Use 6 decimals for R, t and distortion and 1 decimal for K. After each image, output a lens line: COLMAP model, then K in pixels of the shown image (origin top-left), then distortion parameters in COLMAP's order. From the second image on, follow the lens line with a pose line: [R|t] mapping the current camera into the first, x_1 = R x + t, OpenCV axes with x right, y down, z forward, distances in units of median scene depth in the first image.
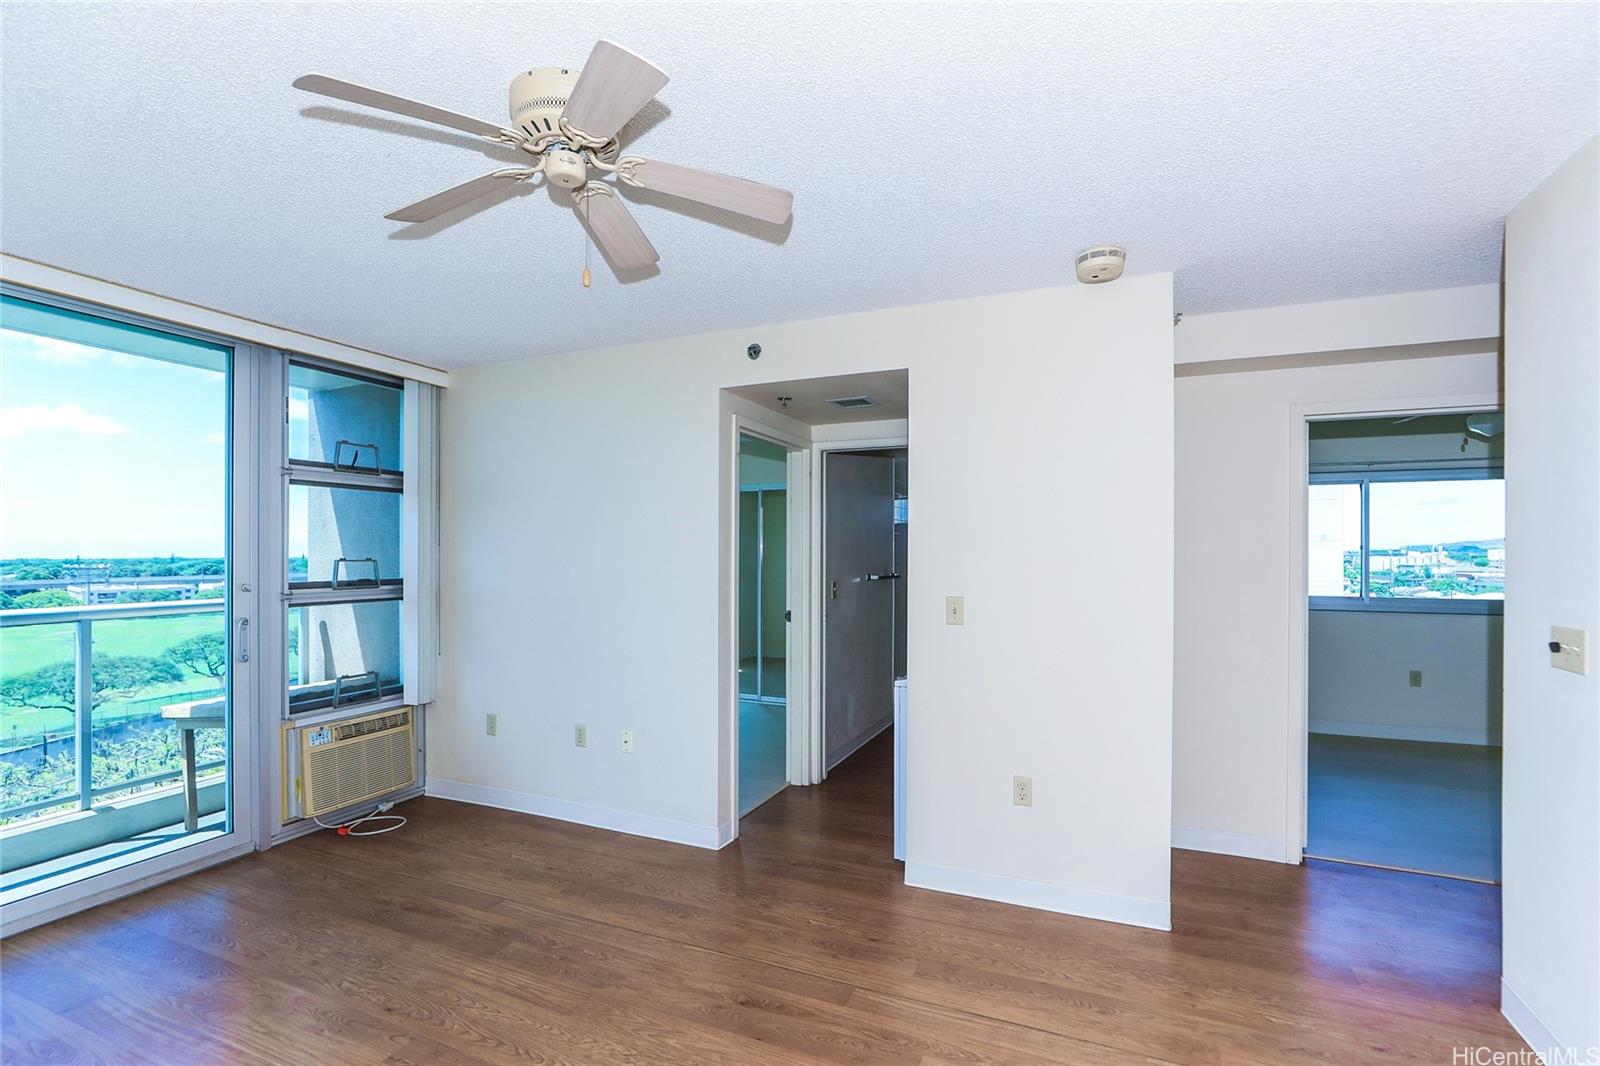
lens RADIAL K [[722.1, 0, 781.1], [0, 722.1, 553.1], [0, 0, 1]] dist [-0.025474, 0.016517]
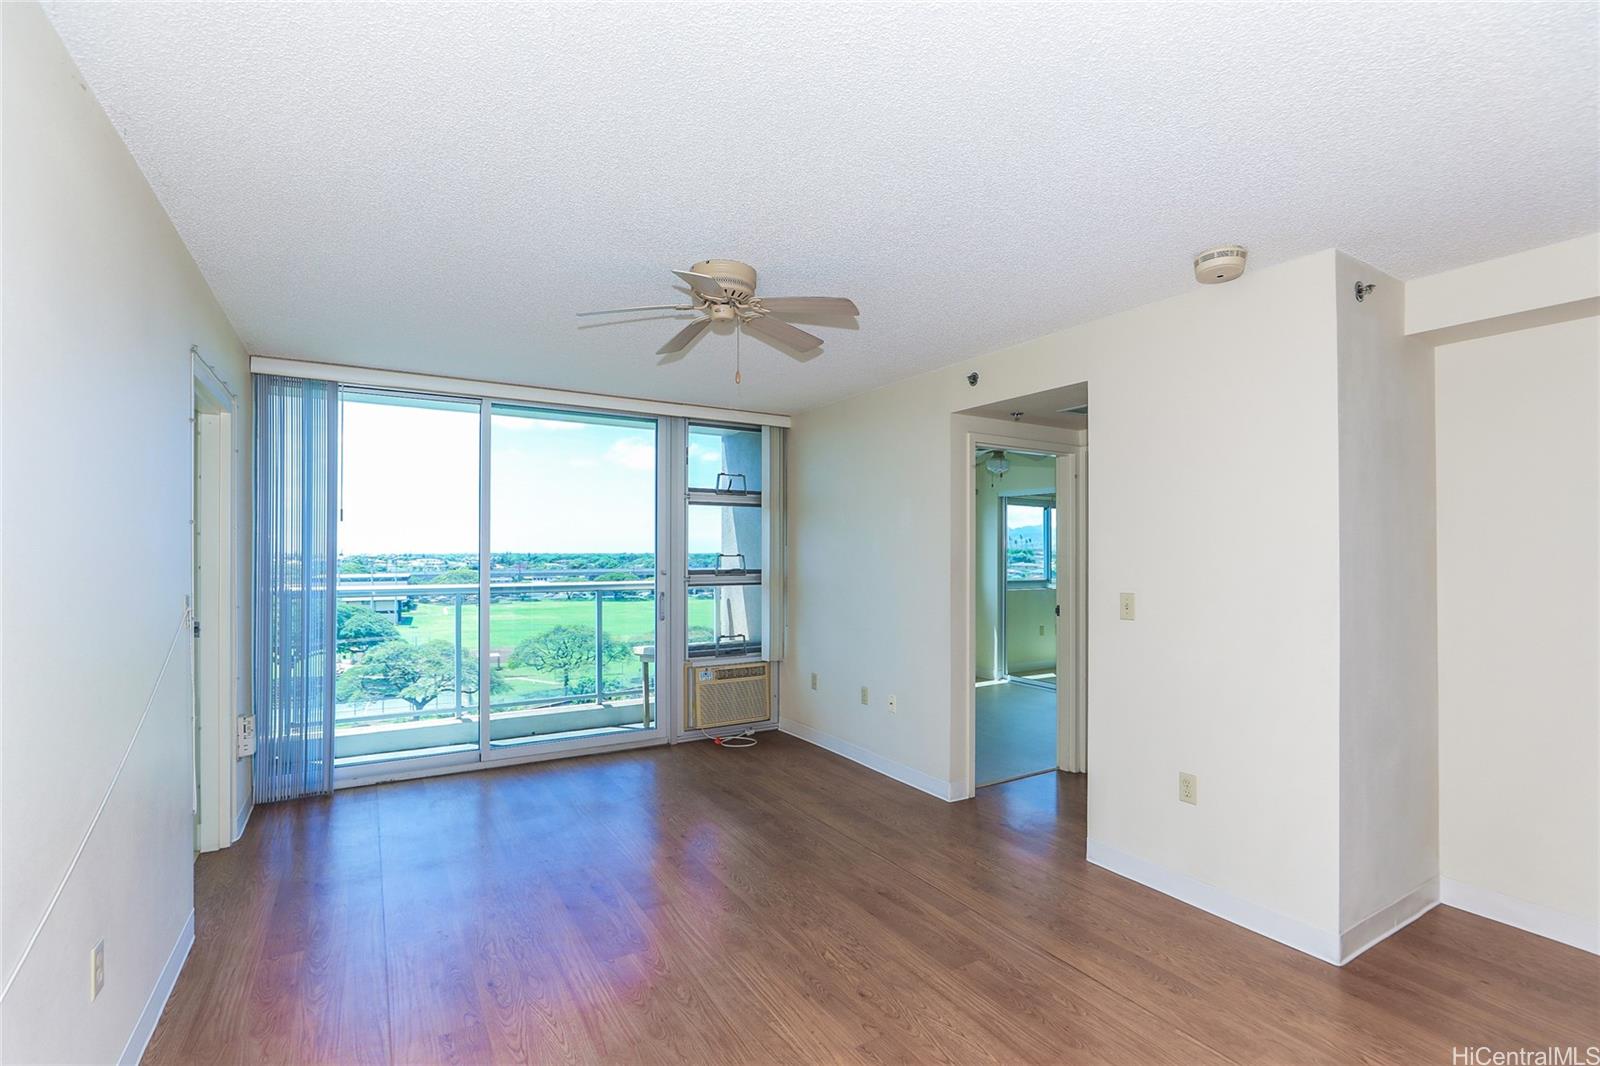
lens RADIAL K [[717.8, 0, 792.9], [0, 717.8, 542.9], [0, 0, 1]] dist [-0.002266, 0.000175]
pose [[0.818406, -0.003654, -0.574628, 0.357880], [-0.002304, 0.999951, -0.009641, -0.001674], [0.574635, 0.009214, 0.818358, -0.110608]]
